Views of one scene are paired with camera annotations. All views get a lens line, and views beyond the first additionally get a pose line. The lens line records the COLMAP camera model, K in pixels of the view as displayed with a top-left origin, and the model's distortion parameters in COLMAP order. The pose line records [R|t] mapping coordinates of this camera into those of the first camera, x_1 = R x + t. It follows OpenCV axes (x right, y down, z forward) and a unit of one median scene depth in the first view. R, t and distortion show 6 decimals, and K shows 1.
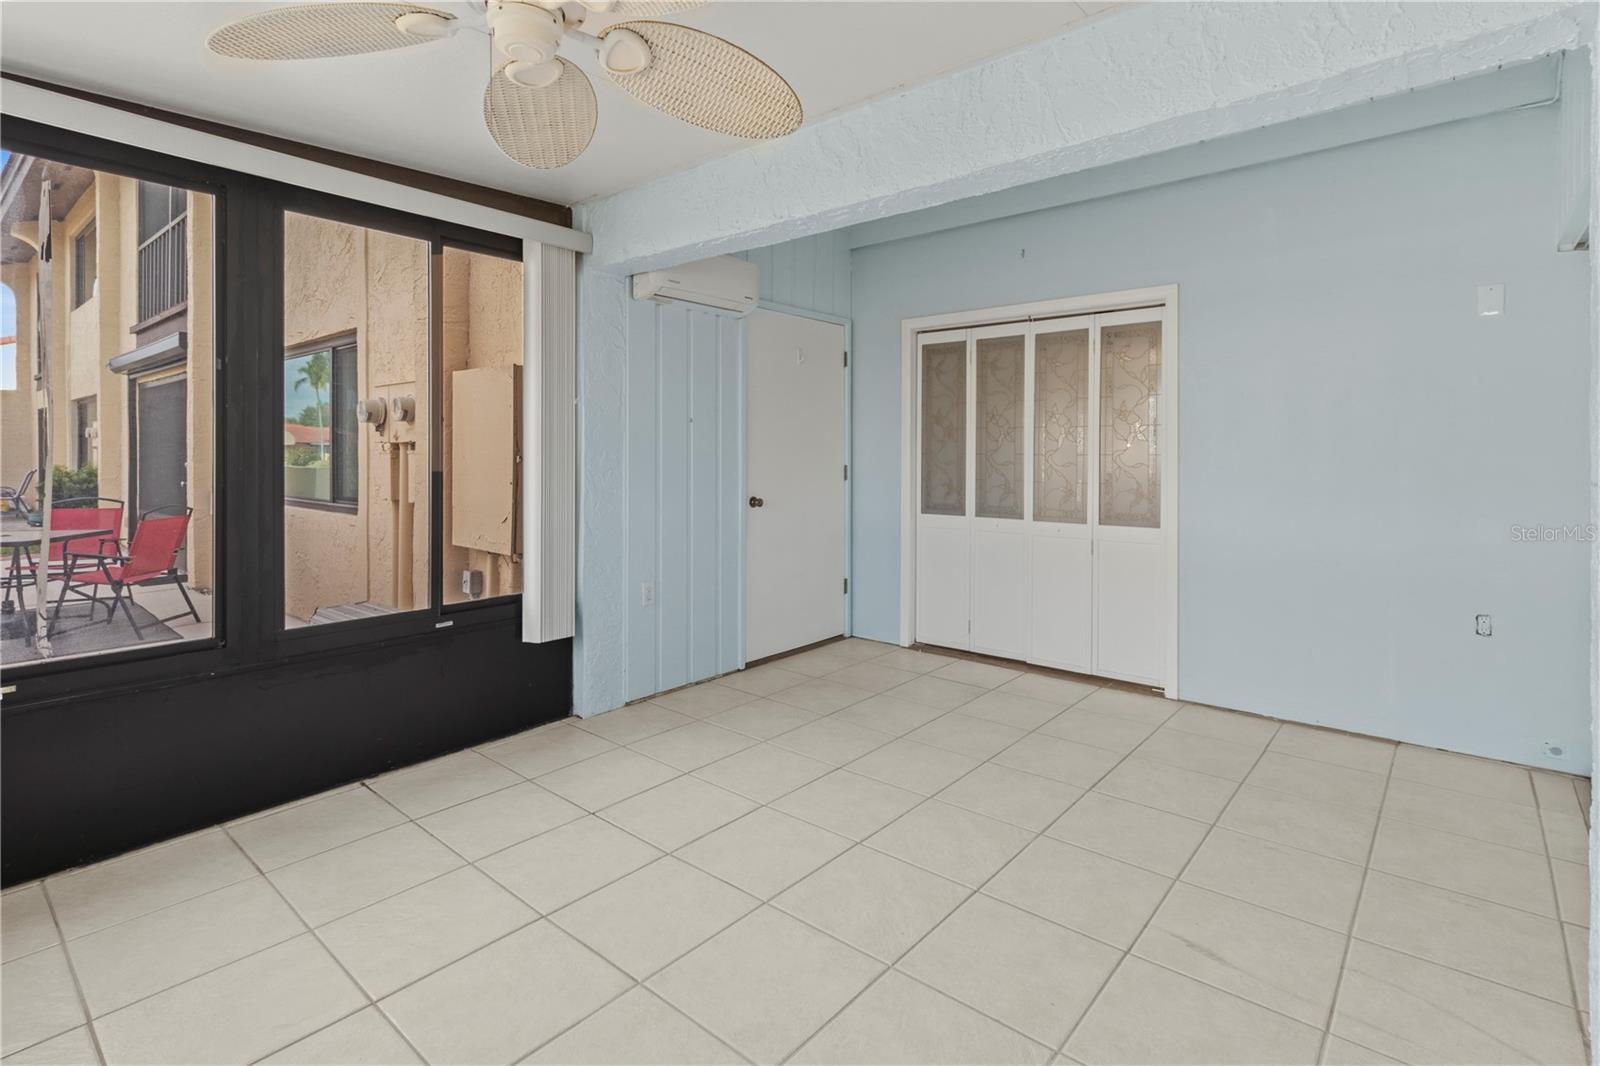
lens RADIAL K [[768.8, 0, 837.7], [0, 768.8, 457.9], [0, 0, 1]] dist [0.010543, -0.000154]
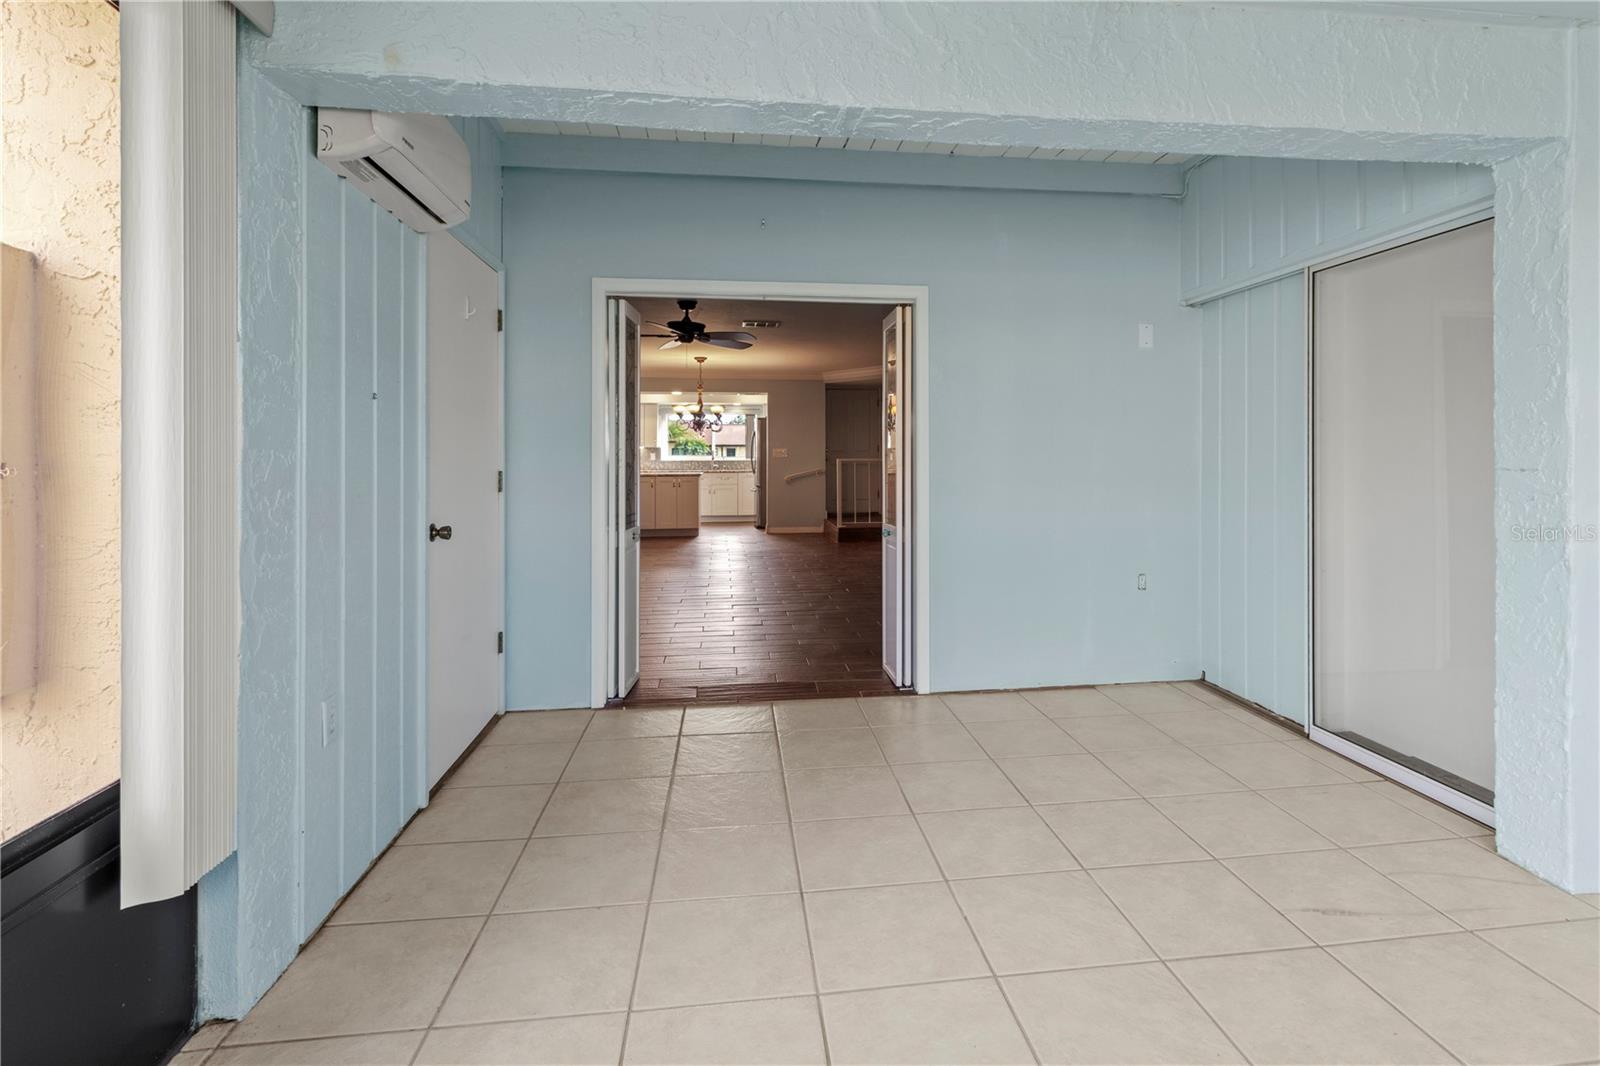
lens RADIAL K [[783.3, 0, 831.2], [0, 783.3, 457.5], [0, 0, 1]] dist [0.002925, 0.000547]
pose [[0.686279, -0.007345, 0.727301, -0.429892], [0.009636, 0.999953, 0.001006, -0.001428], [-0.727274, 0.006318, 0.686318, 0.407879]]
